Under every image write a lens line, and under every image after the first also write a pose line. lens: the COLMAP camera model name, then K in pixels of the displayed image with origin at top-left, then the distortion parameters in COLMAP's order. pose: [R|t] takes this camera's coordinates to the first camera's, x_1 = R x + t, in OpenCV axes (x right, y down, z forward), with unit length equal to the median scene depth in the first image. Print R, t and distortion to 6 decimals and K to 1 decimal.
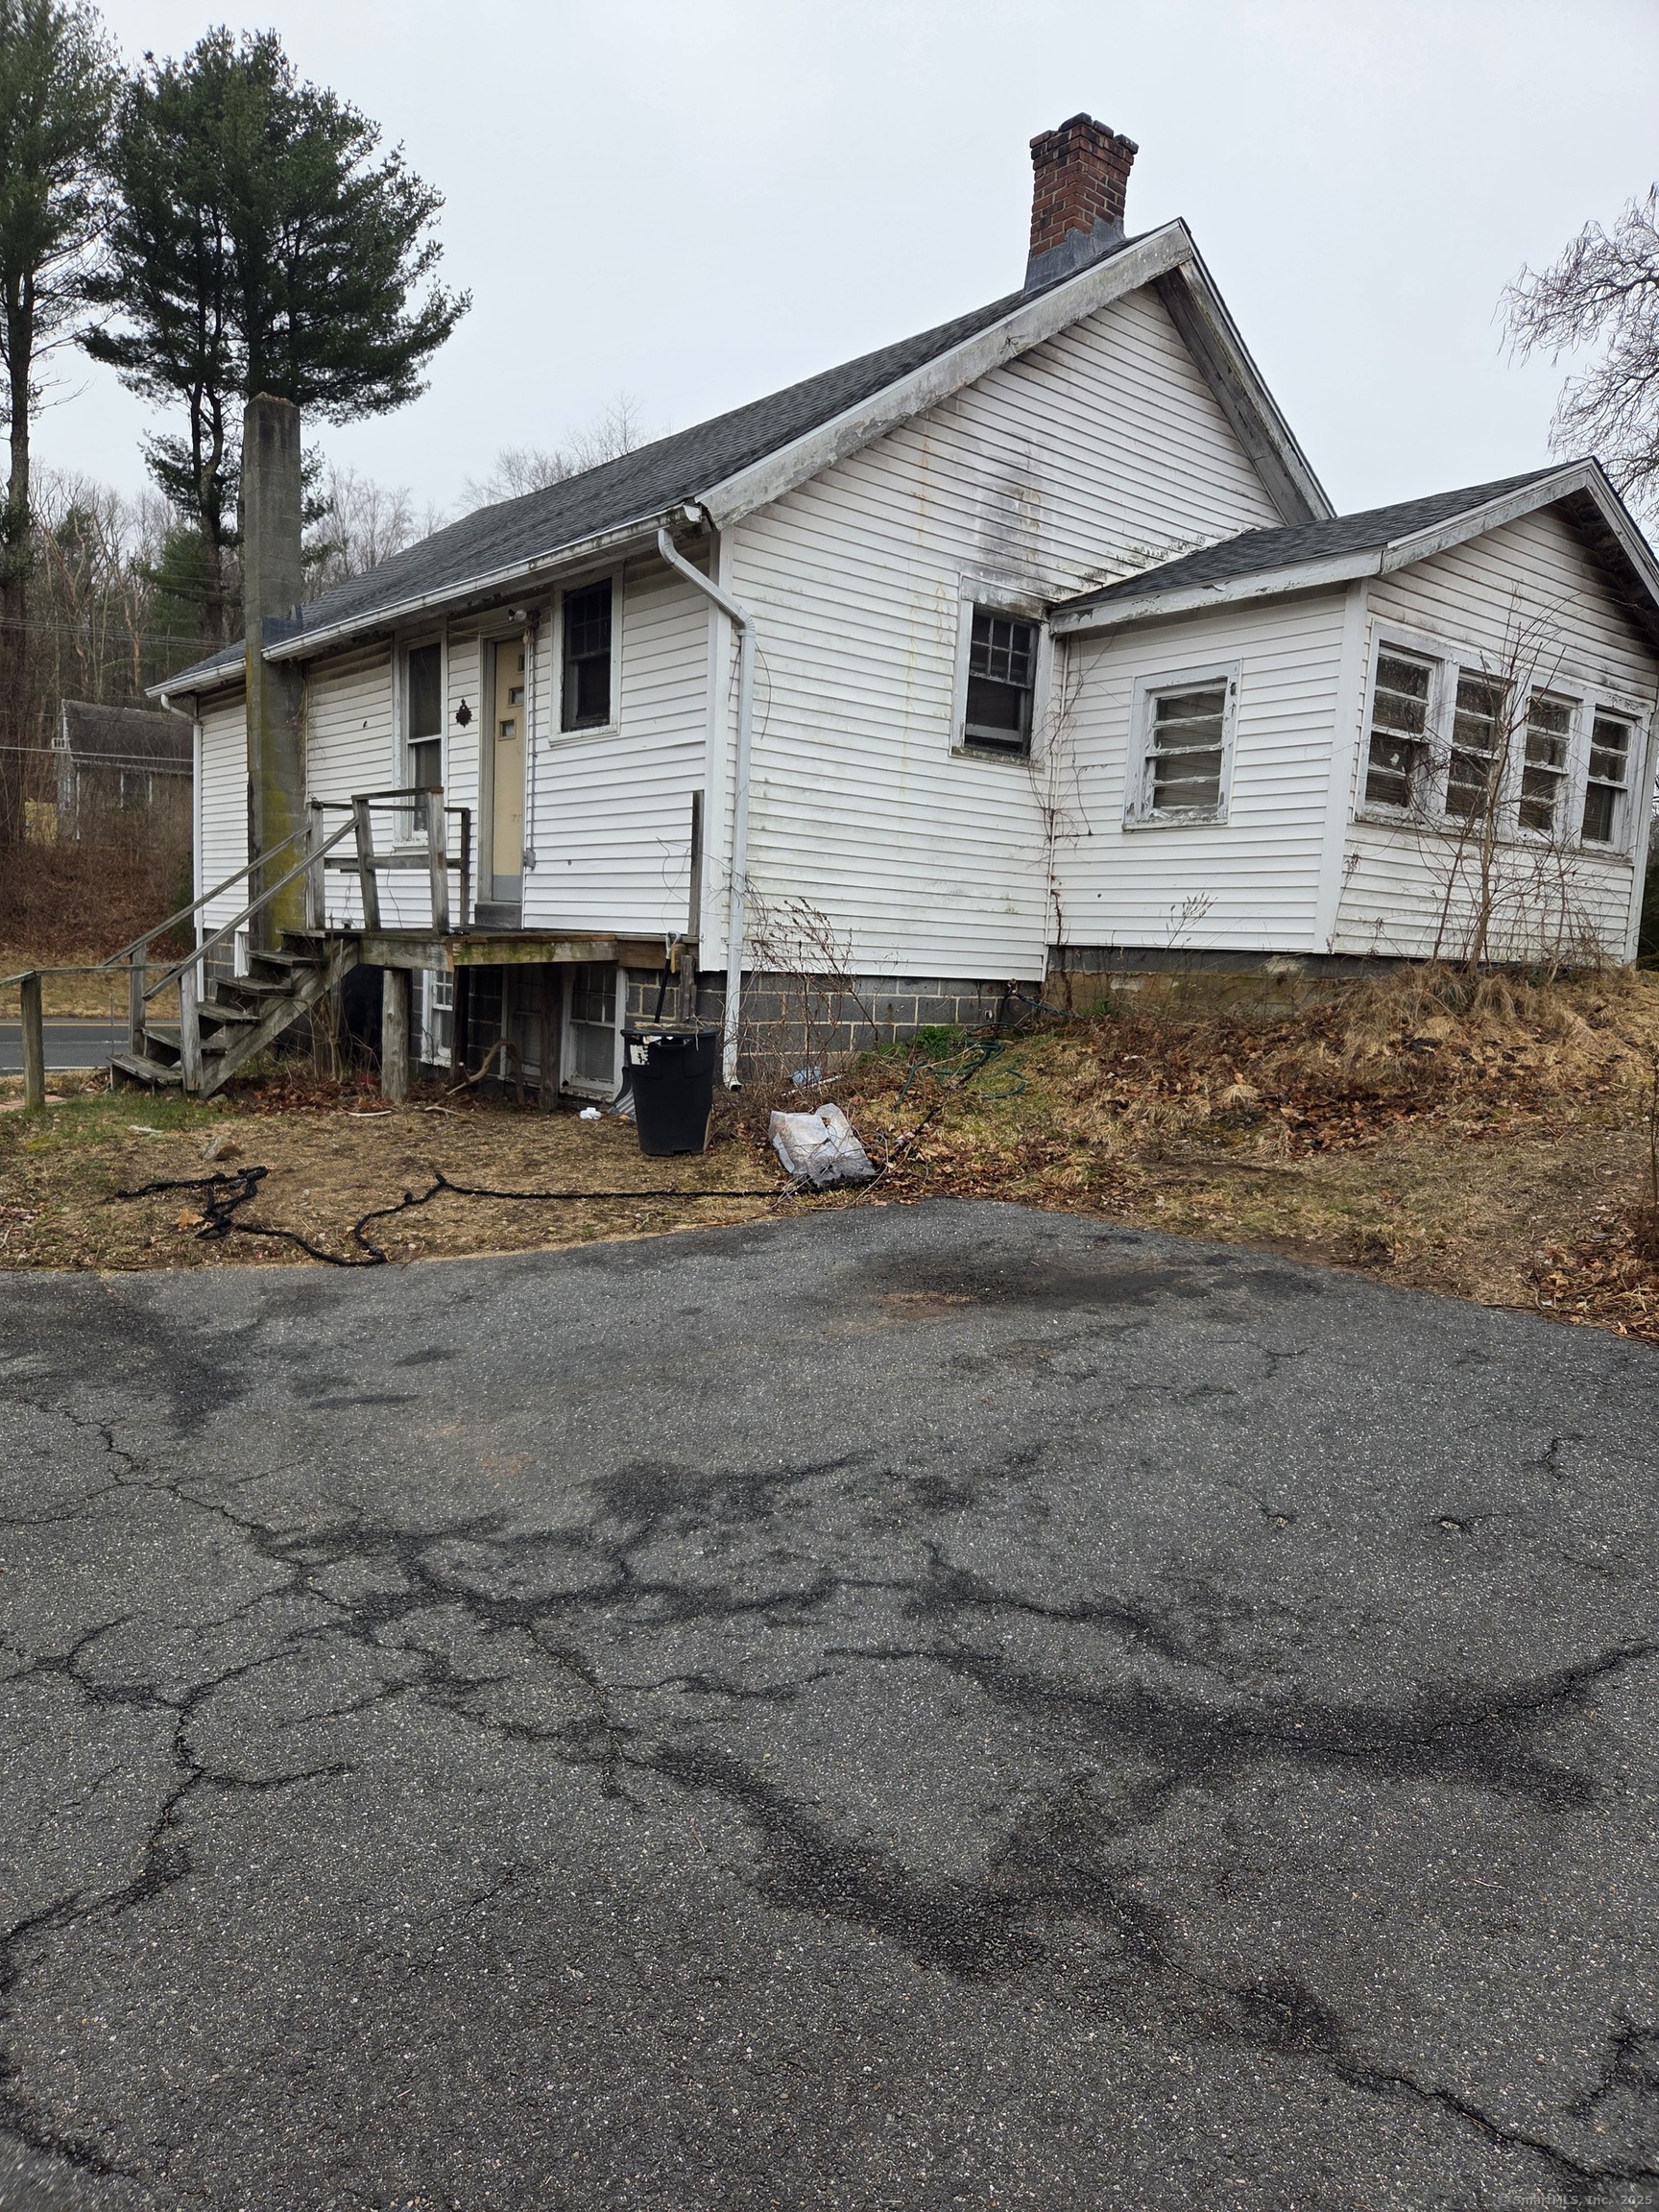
lens RADIAL K [[1489.9, 0, 827.5], [0, 1489.9, 1109.4], [0, 0, 1]] dist [0.010656, 0.001704]
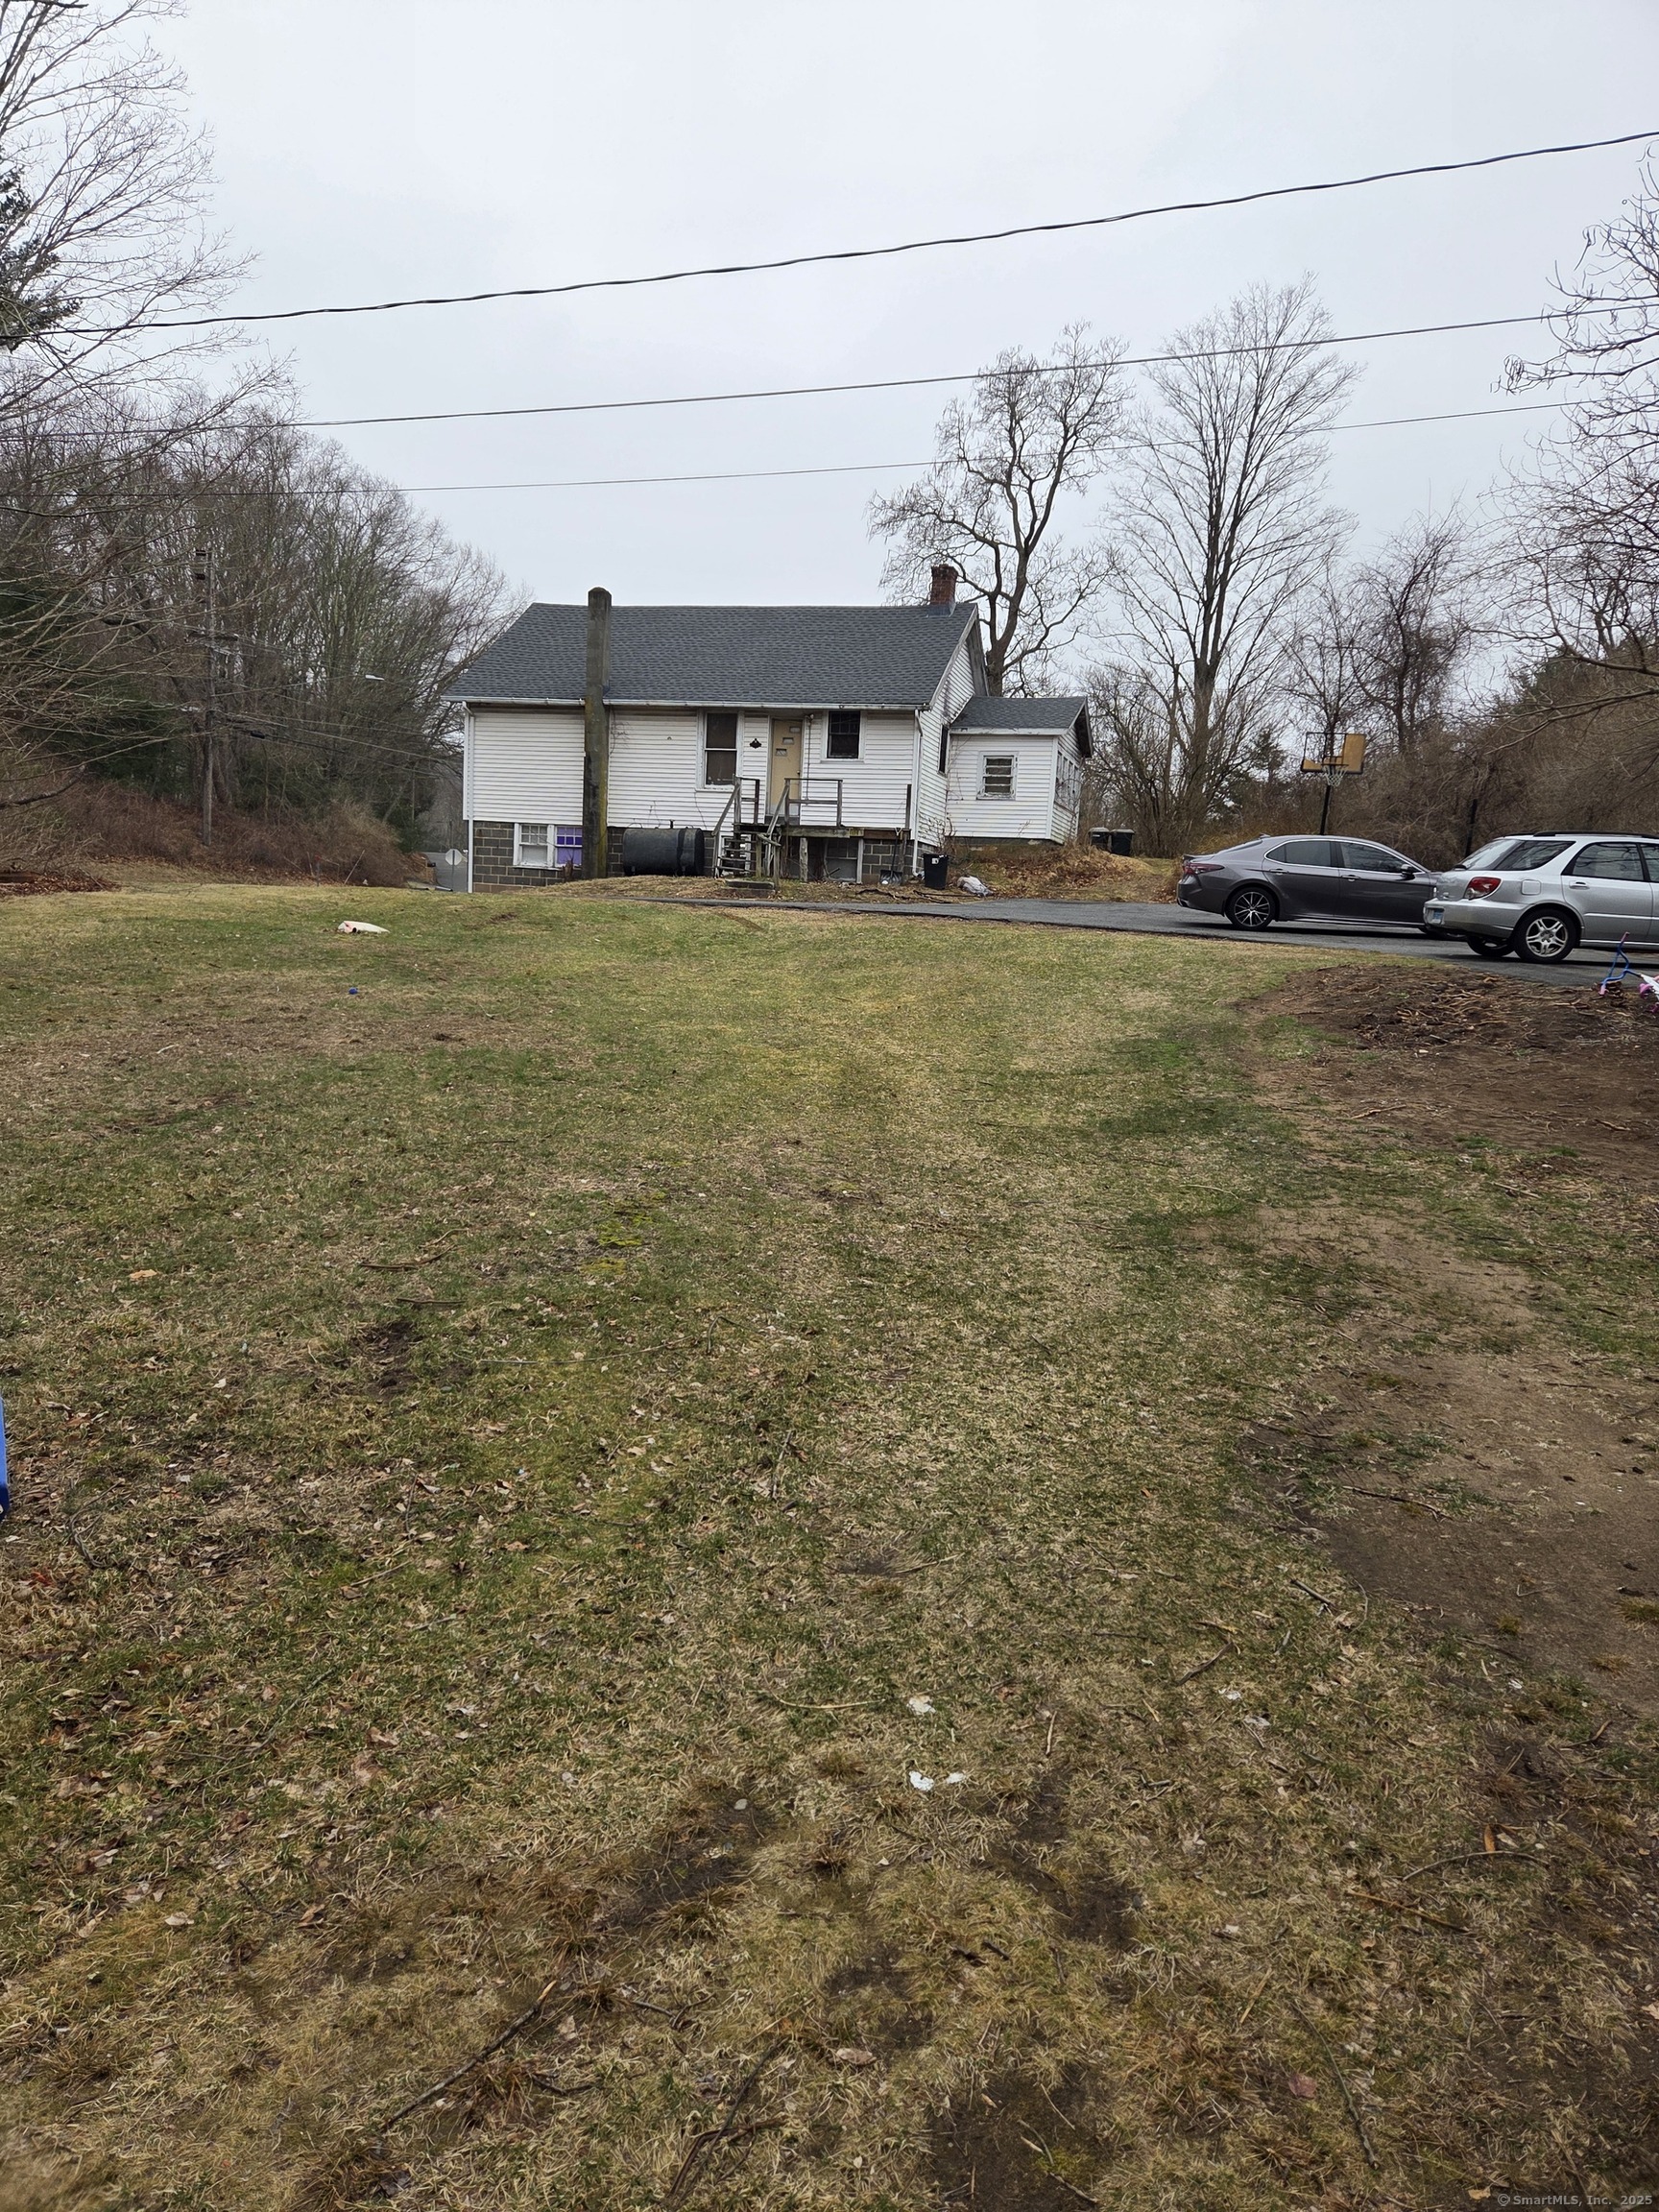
lens RADIAL K [[1489.9, 0, 830.7], [0, 1489.9, 1106.6], [0, 0, 1]] dist [0.010656, 0.001704]
pose [[0.814893, -0.081398, 0.573867, -1.971583], [0.051932, 0.996361, 0.067581, 0.240245], [-0.577280, -0.025269, 0.816155, -1.463160]]
